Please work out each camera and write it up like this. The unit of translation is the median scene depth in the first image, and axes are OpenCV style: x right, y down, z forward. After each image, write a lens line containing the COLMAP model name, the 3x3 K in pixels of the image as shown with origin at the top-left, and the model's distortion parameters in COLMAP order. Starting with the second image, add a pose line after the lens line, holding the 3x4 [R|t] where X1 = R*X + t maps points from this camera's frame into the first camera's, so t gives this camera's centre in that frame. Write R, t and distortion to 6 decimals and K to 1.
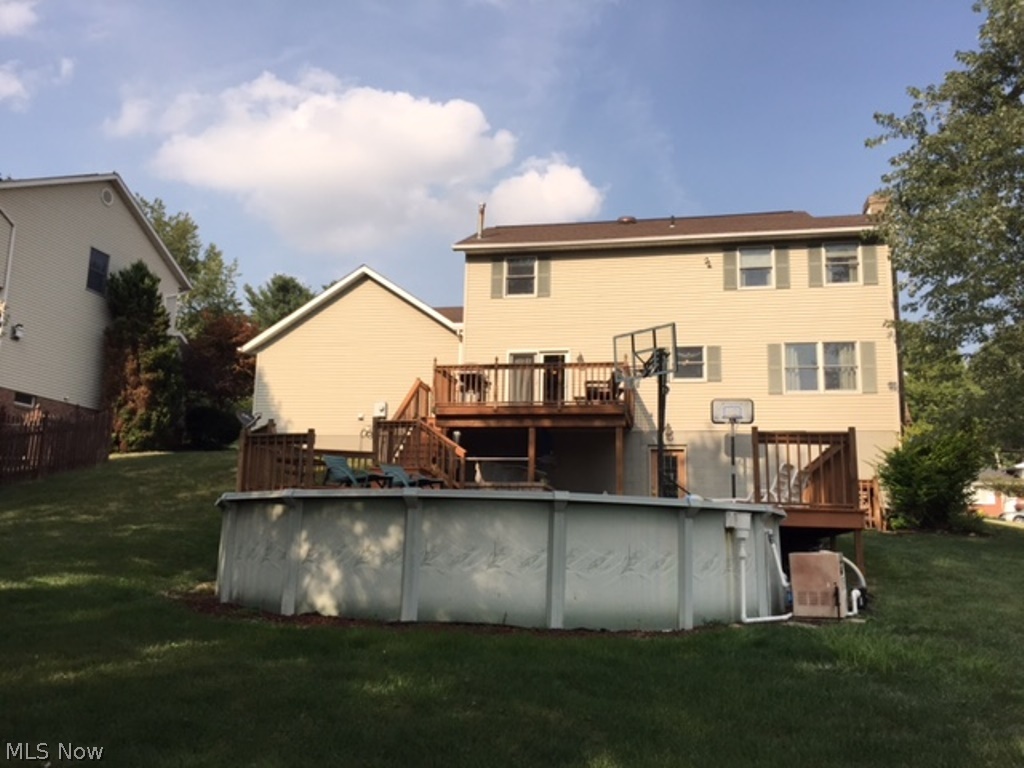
lens RADIAL K [[872.2, 0, 512.2], [0, 872.2, 385.2], [0, 0, 1]] dist [-0.009692, 0.007079]
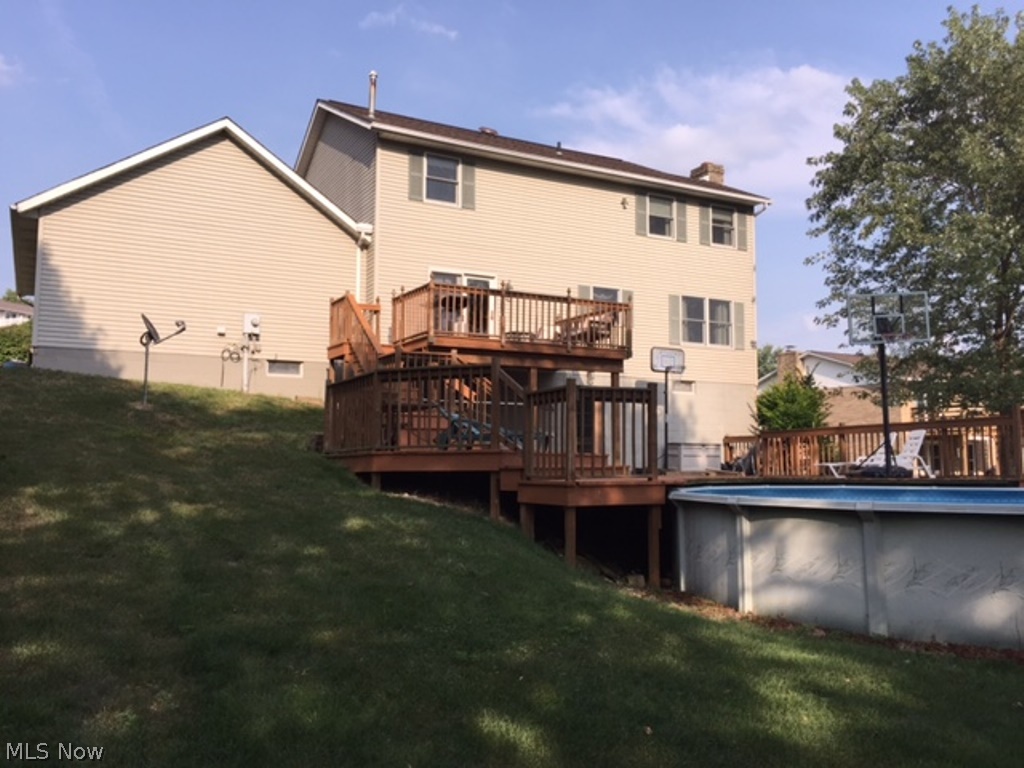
lens RADIAL K [[872.2, 0, 512.3], [0, 872.2, 382.2], [0, 0, 1]] dist [-0.009692, 0.007079]
pose [[0.766502, 0.036665, 0.641194, -0.489400], [-0.102096, 0.992630, 0.065289, 0.006923], [-0.634075, -0.115508, 0.764596, 0.312615]]
